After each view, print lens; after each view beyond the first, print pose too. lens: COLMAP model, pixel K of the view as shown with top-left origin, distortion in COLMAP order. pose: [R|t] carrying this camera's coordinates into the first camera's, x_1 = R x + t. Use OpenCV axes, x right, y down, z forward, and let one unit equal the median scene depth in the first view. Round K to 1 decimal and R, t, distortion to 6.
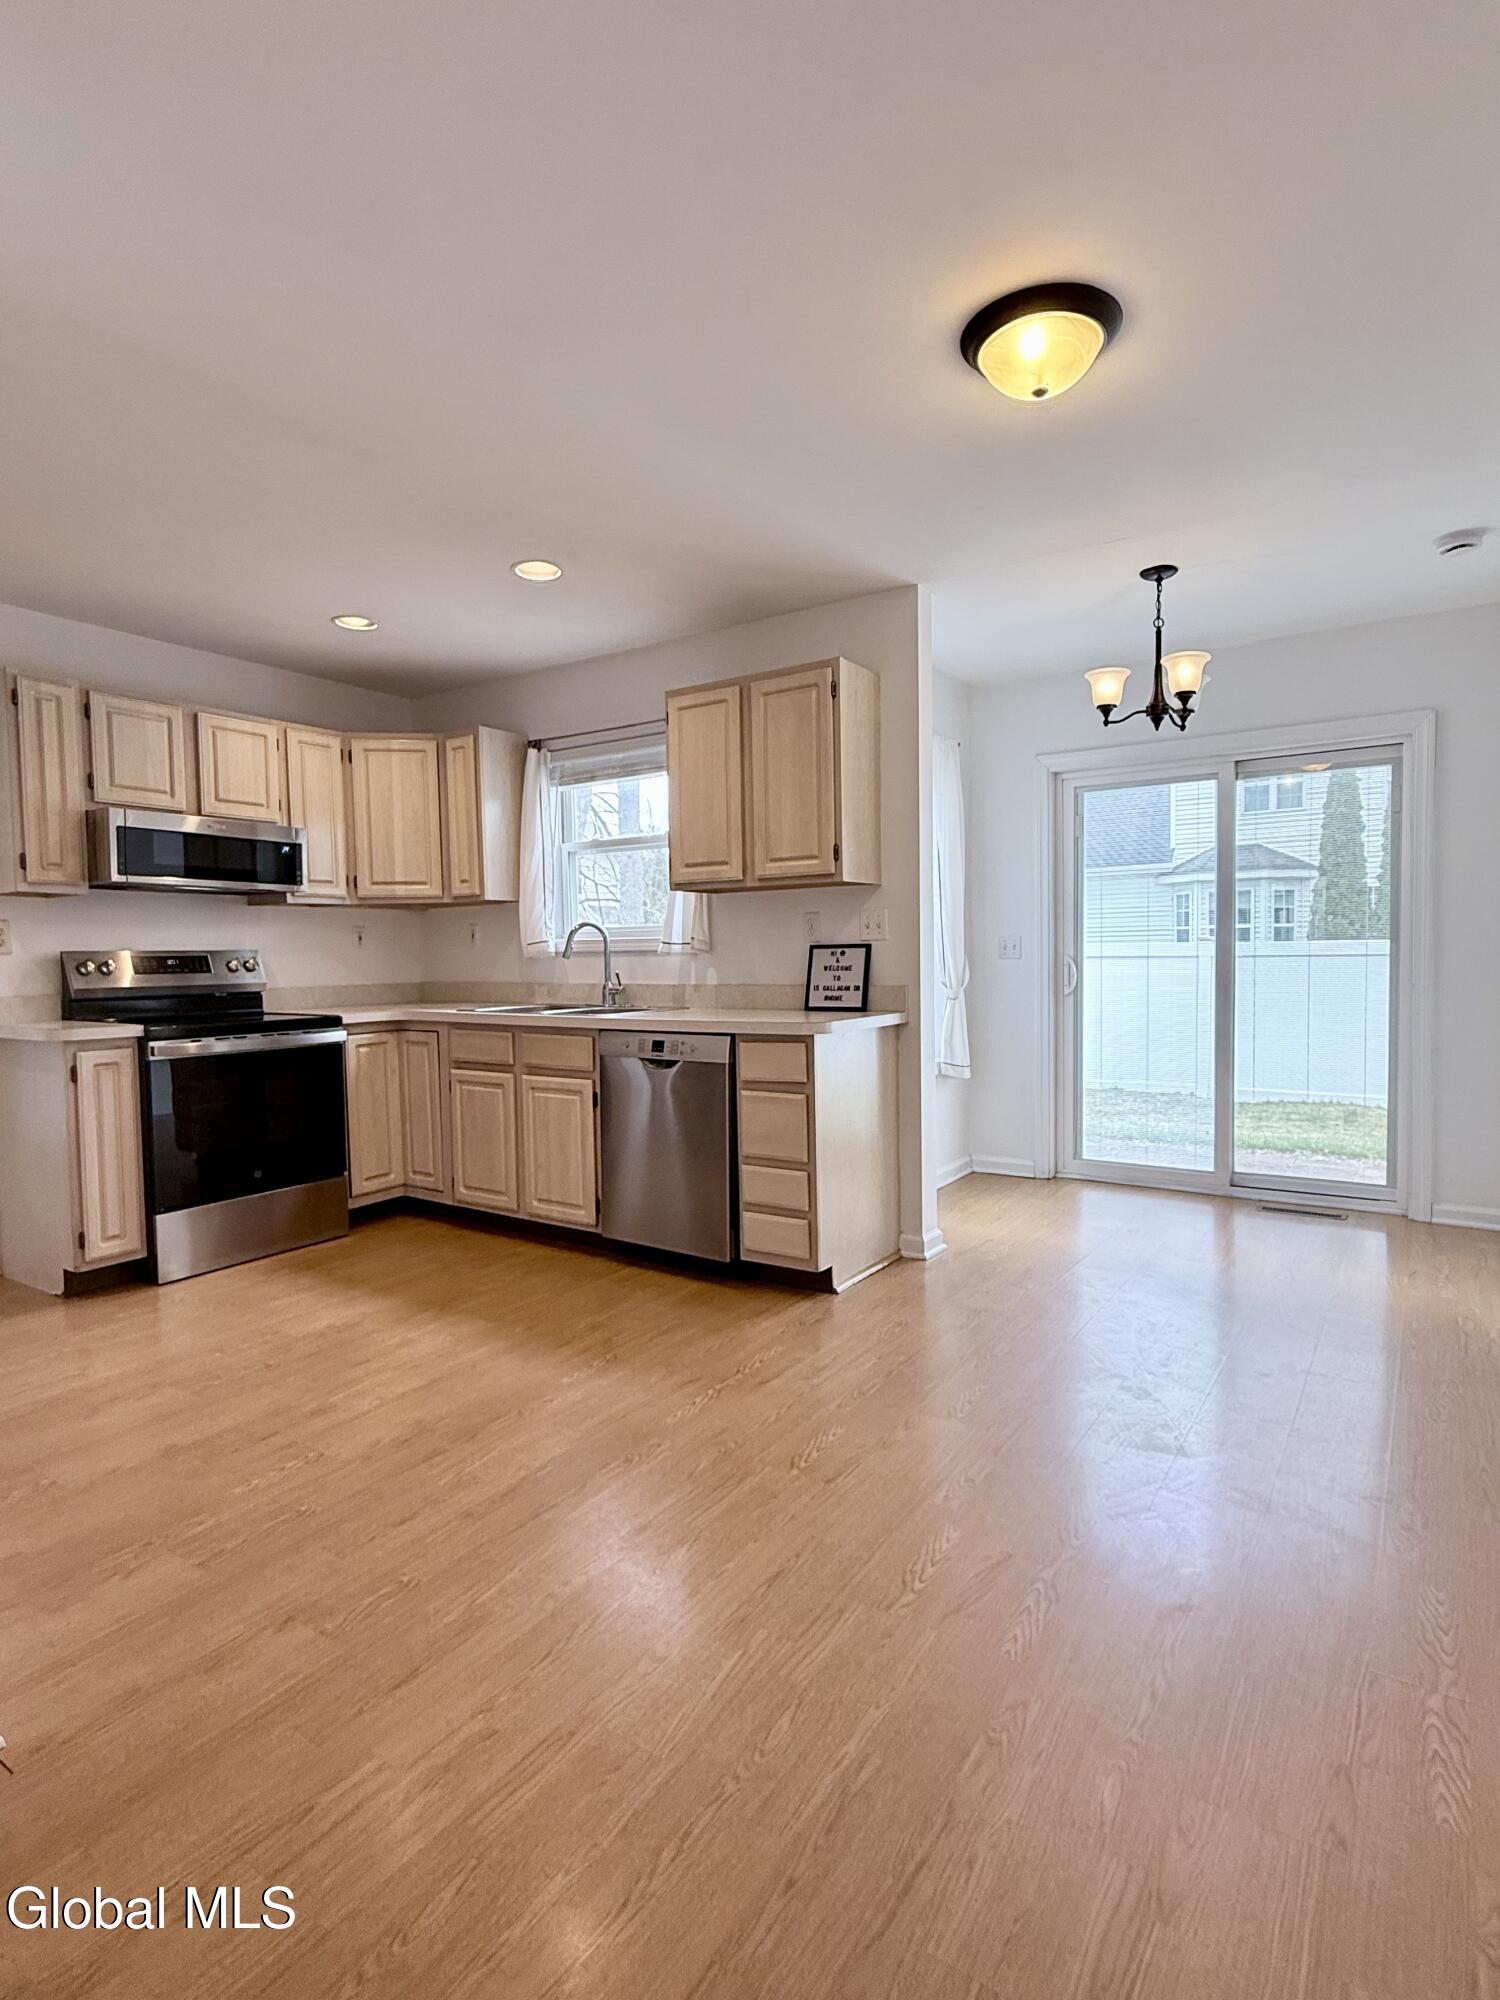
lens RADIAL K [[1018.3, 0, 746.5], [0, 1018.3, 1007.9], [0, 0, 1]] dist [-0.005061, -0.000720]
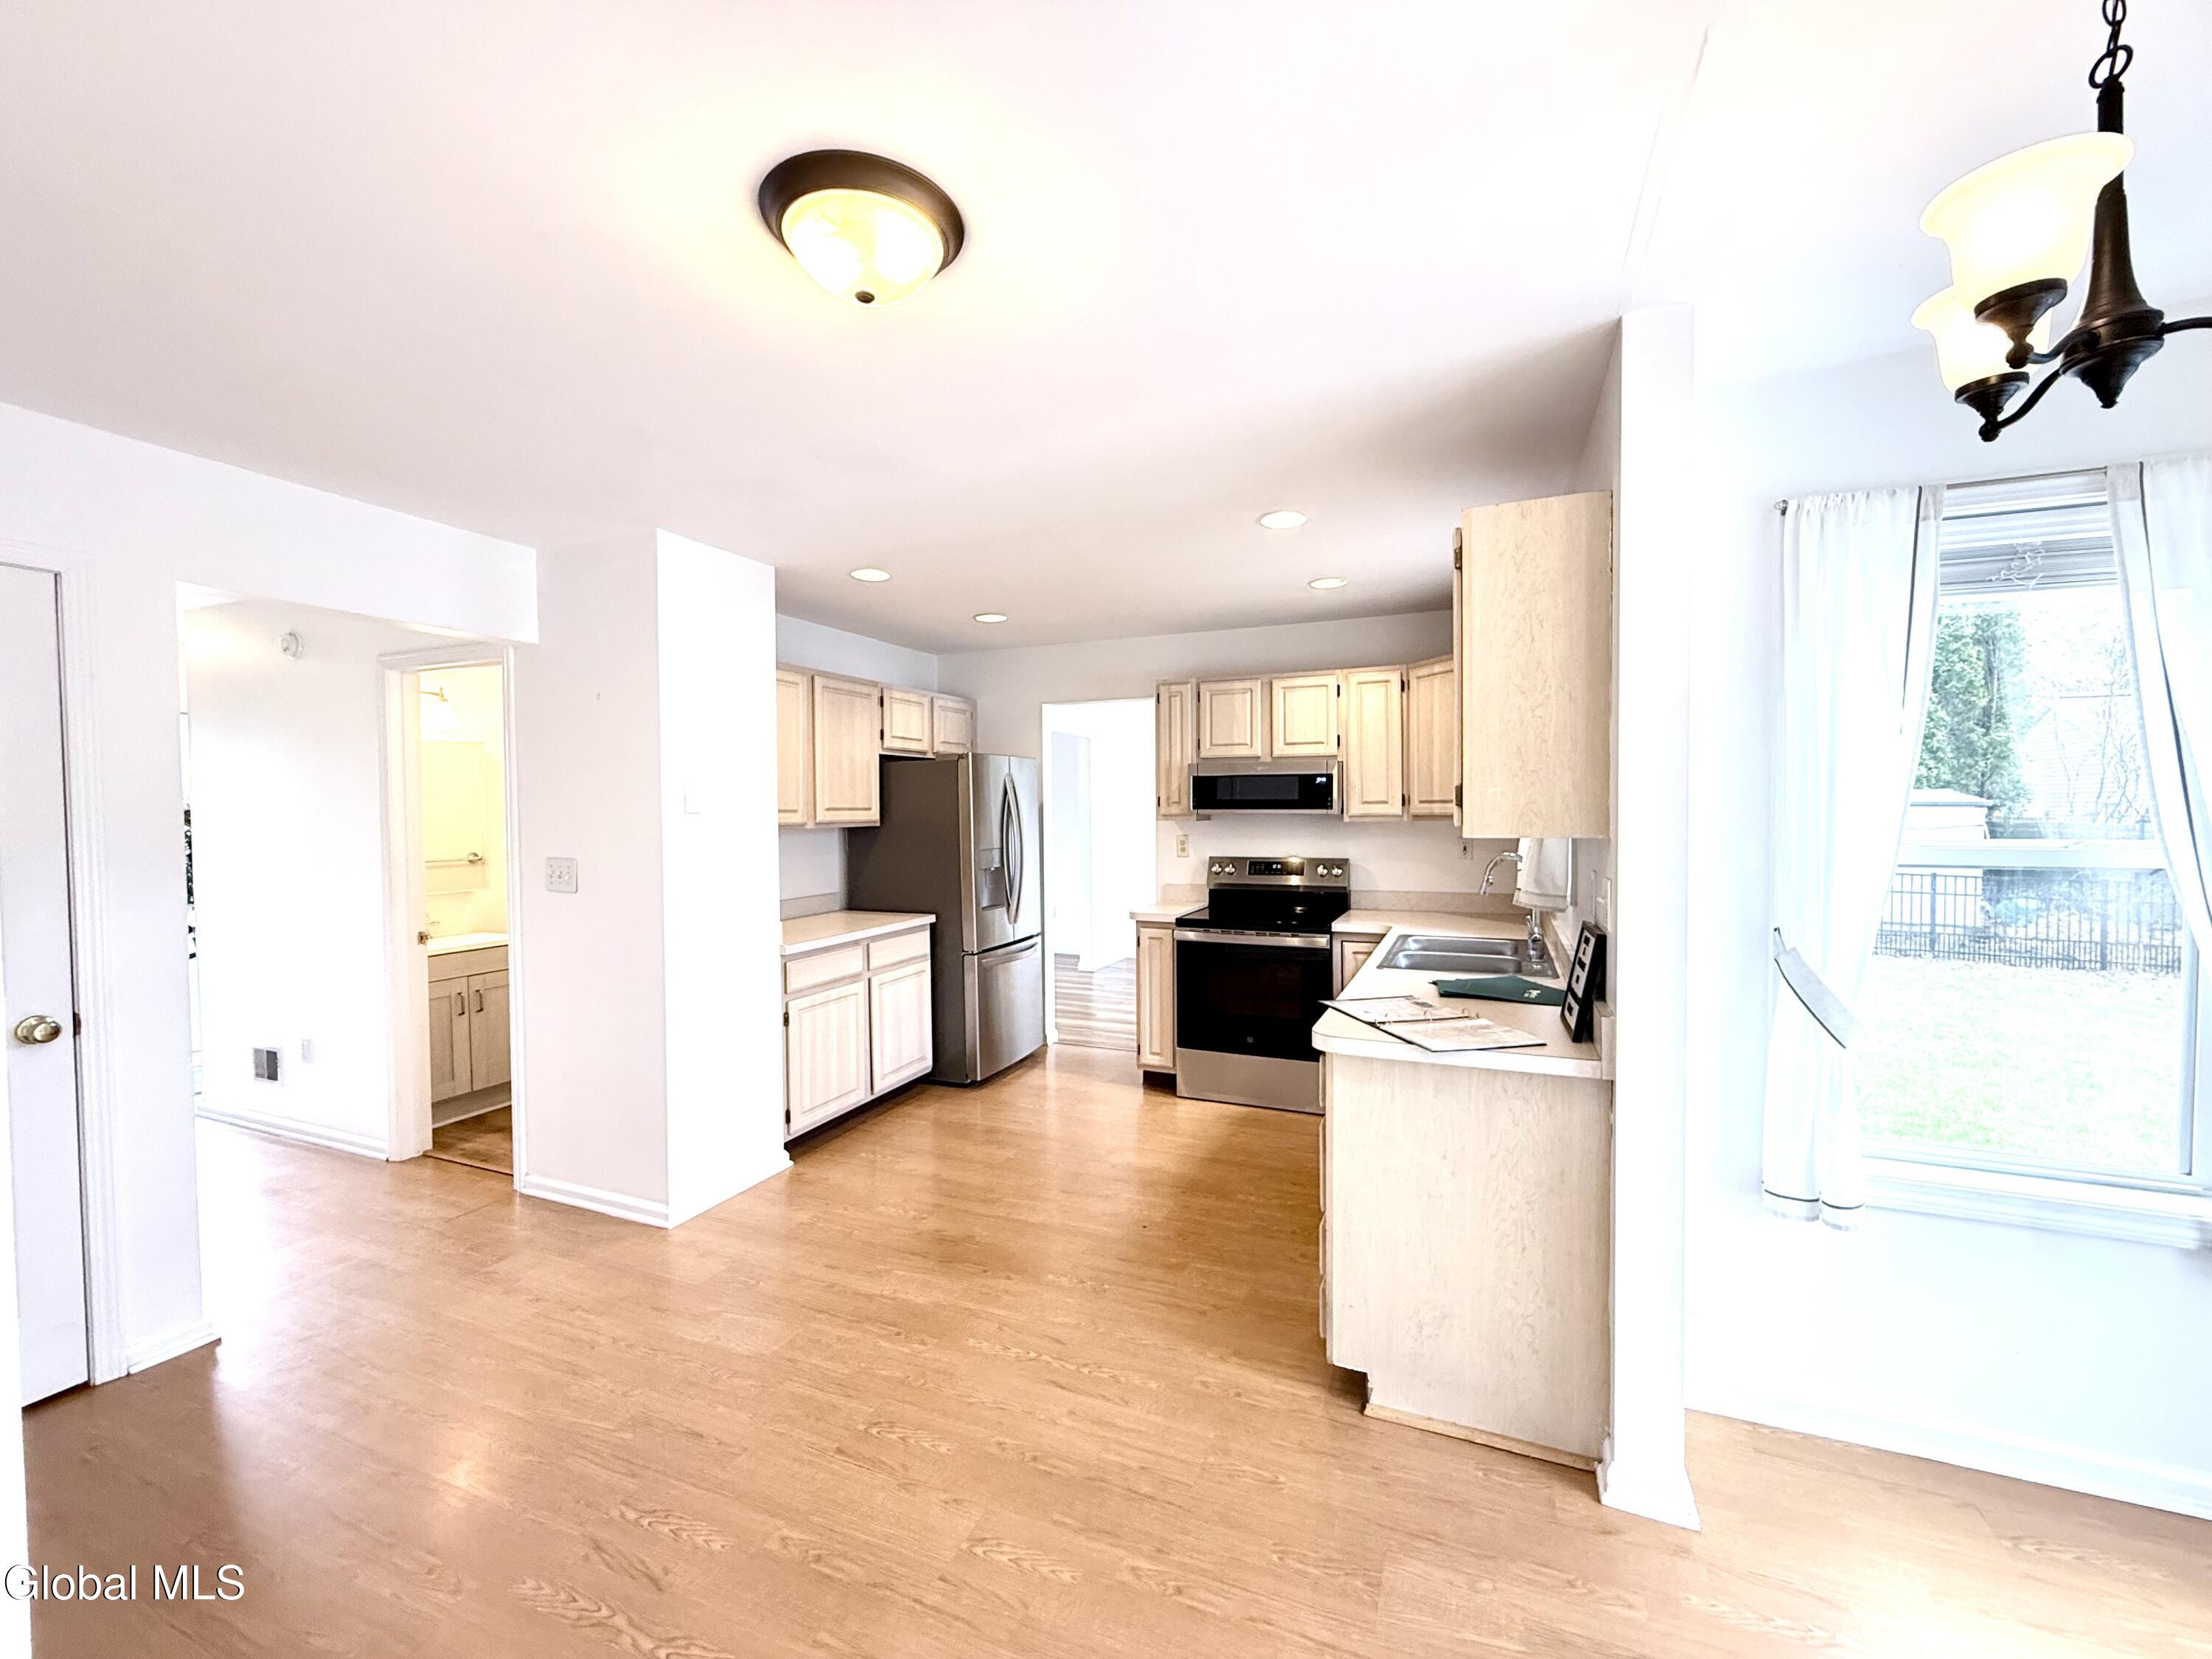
lens RADIAL K [[890.6, 0, 1116.2], [0, 890.6, 831.4], [0, 0, 1]] dist [0.001307, 0.000268]
pose [[0.199605, 0.038479, -0.979121, 0.562966], [-0.047580, 0.998431, 0.029538, -0.121405], [0.978721, 0.040691, 0.201122, 0.587636]]
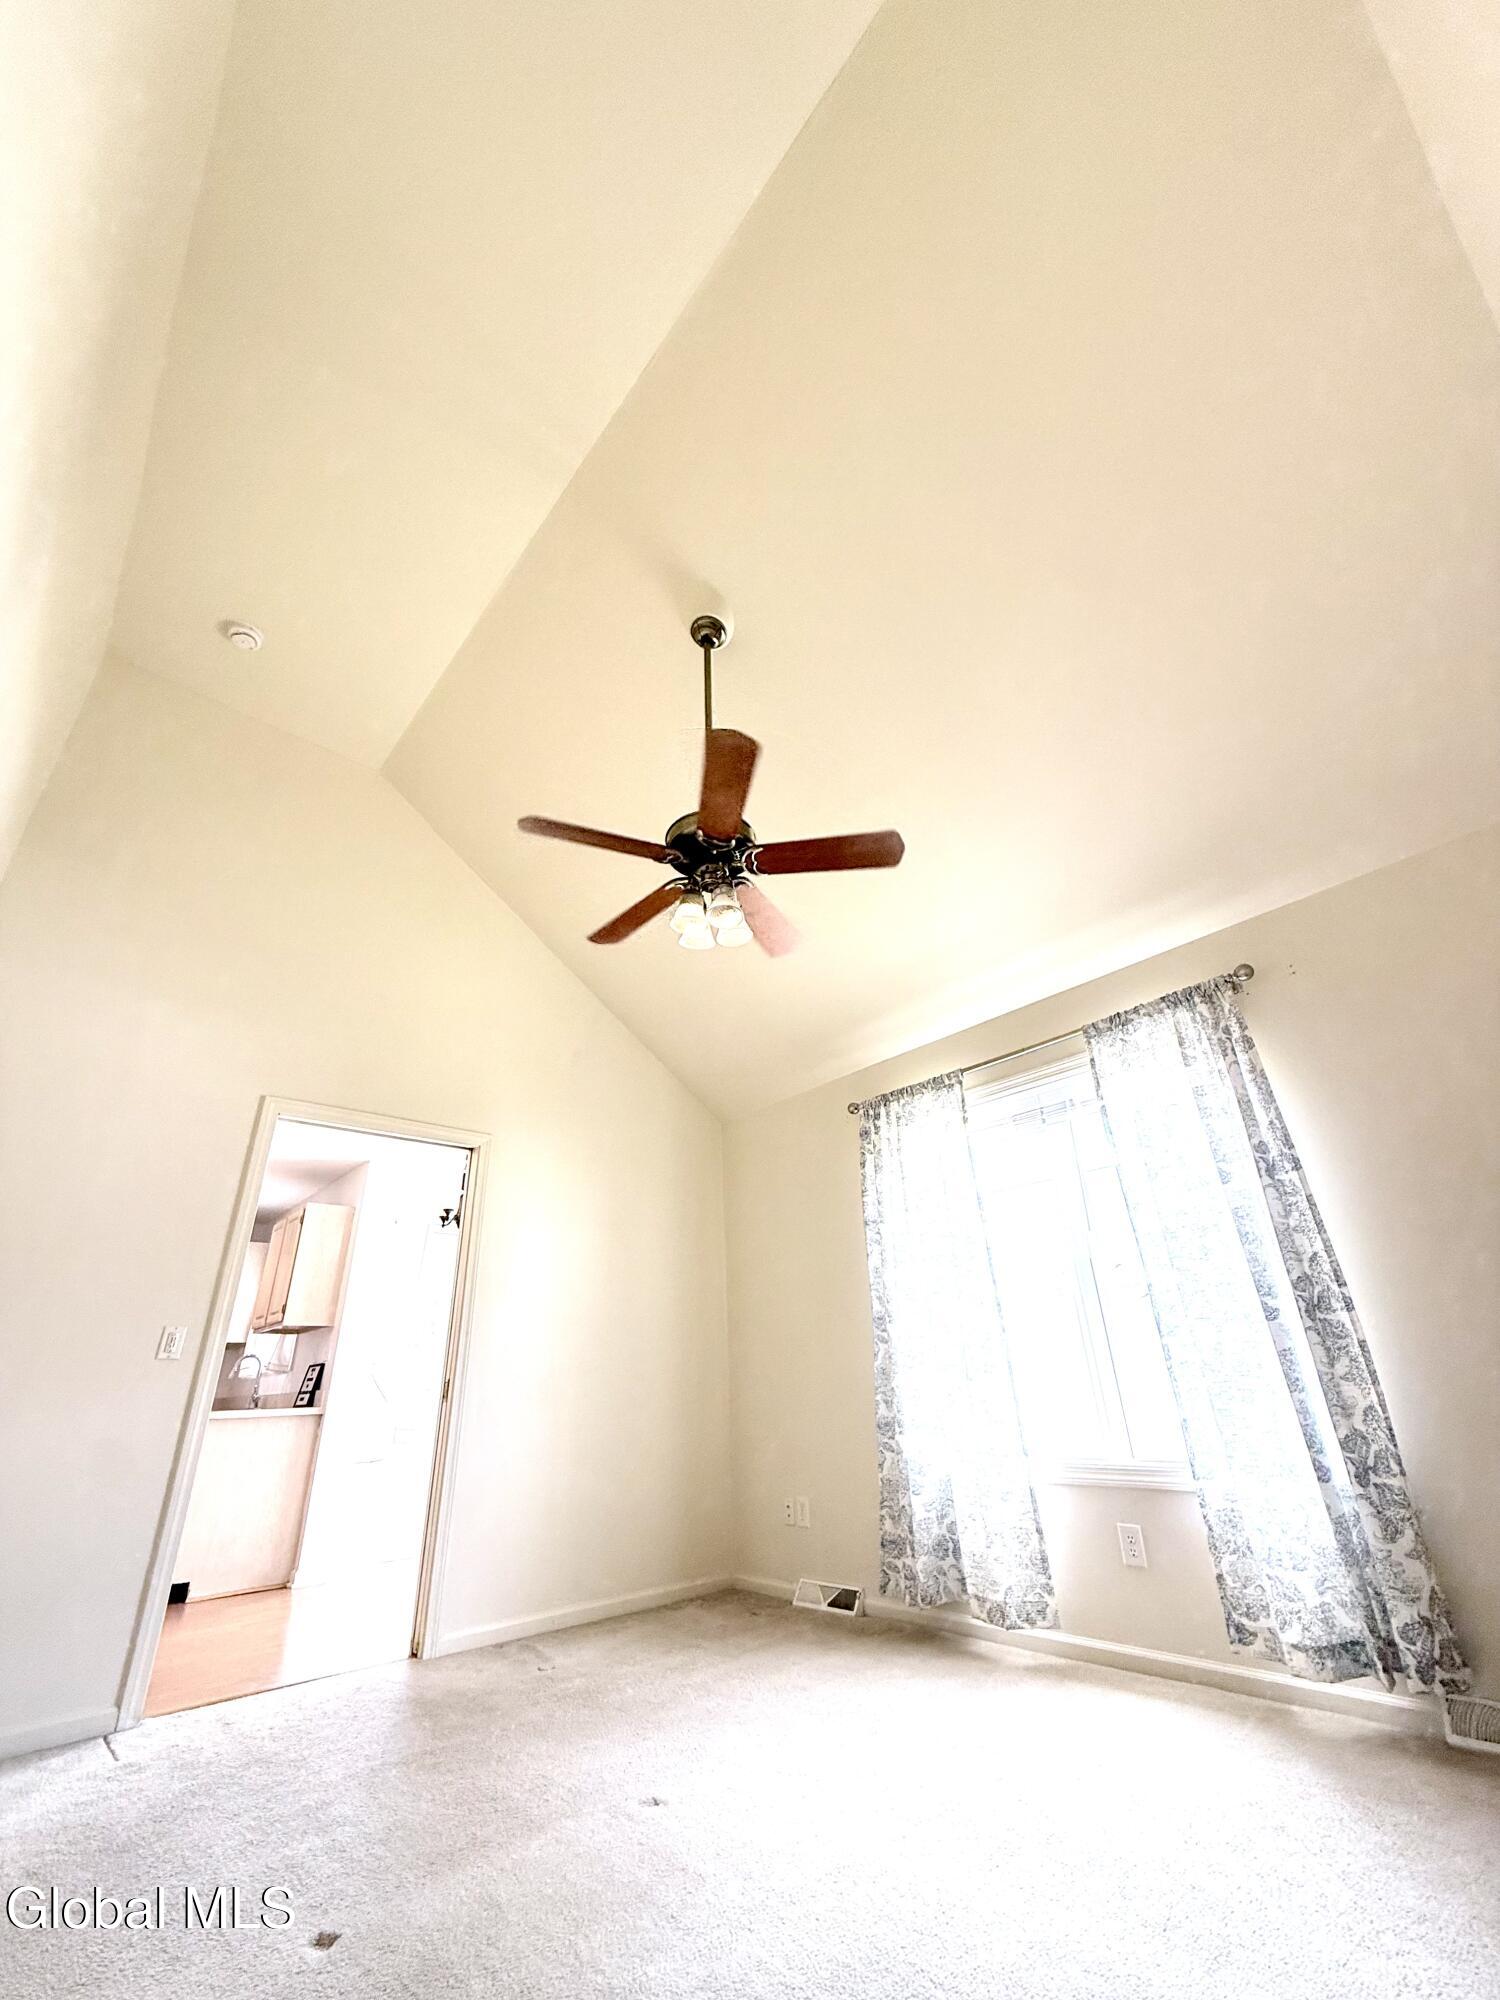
lens RADIAL K [[805.2, 0, 746.6], [0, 805.2, 1001.3], [0, 0, 1]] dist [0.001307, 0.000268]
pose [[0.967654, -0.126684, -0.218168, 1.150679], [0.006690, 0.877360, -0.479786, 0.057089], [0.252193, 0.462807, 0.849828, -0.252052]]
